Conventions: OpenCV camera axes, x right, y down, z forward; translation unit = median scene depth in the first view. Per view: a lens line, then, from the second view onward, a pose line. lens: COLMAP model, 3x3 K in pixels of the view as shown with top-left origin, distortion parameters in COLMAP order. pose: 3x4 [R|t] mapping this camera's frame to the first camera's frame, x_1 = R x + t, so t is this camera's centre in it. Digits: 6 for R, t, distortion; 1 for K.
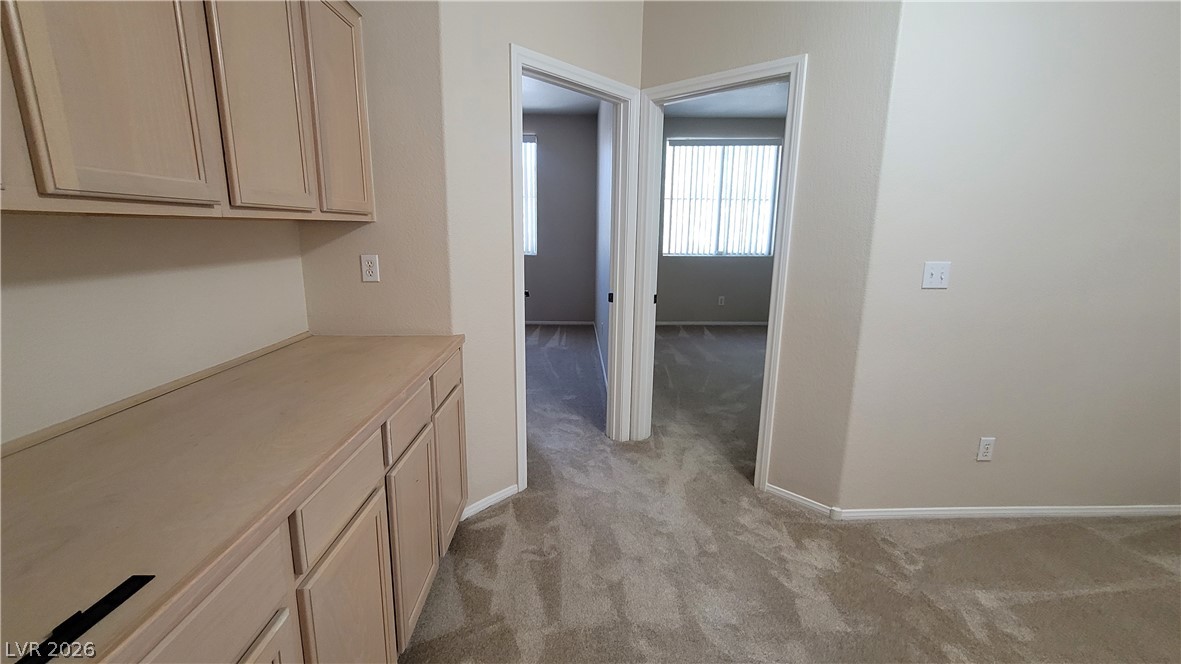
lens RADIAL K [[483.2, 0, 588.0], [0, 483.2, 324.3], [0, 0, 1]] dist [-0.003058, 0.000208]
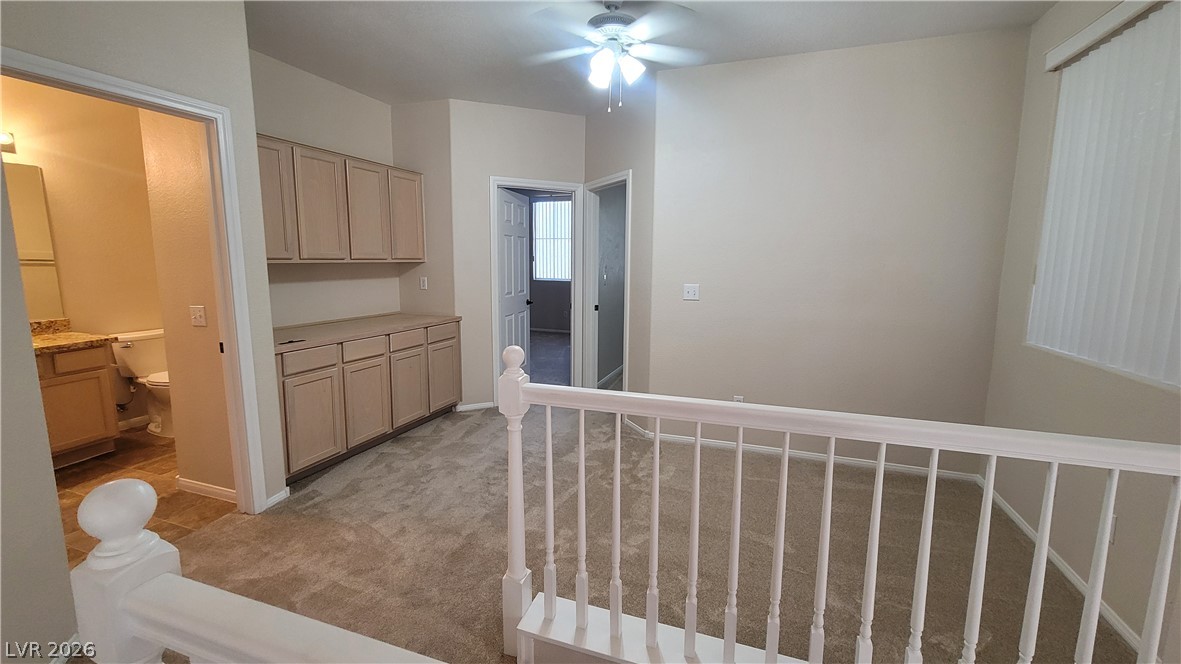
lens RADIAL K [[483.2, 0, 590.3], [0, 483.2, 326.2], [0, 0, 1]] dist [-0.003058, 0.000208]
pose [[0.931673, 0.047469, -0.360183, 0.965229], [-0.068208, 0.996652, -0.045081, 0.114536], [0.356838, 0.066568, 0.931792, -0.688492]]
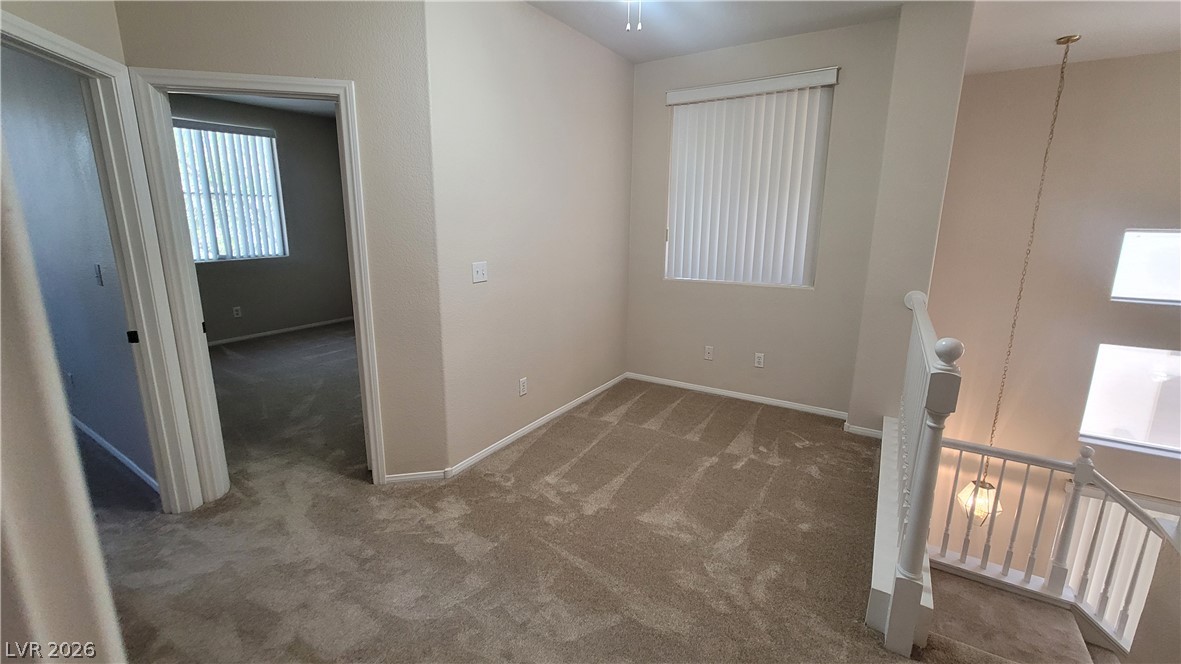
lens RADIAL K [[483.2, 0, 590.2], [0, 483.2, 330.0], [0, 0, 1]] dist [-0.003058, 0.000208]
pose [[0.562618, -0.193717, 0.803700, -0.212414], [0.166270, 0.978809, 0.119529, -0.051046], [-0.809824, 0.066382, 0.582905, -0.026047]]
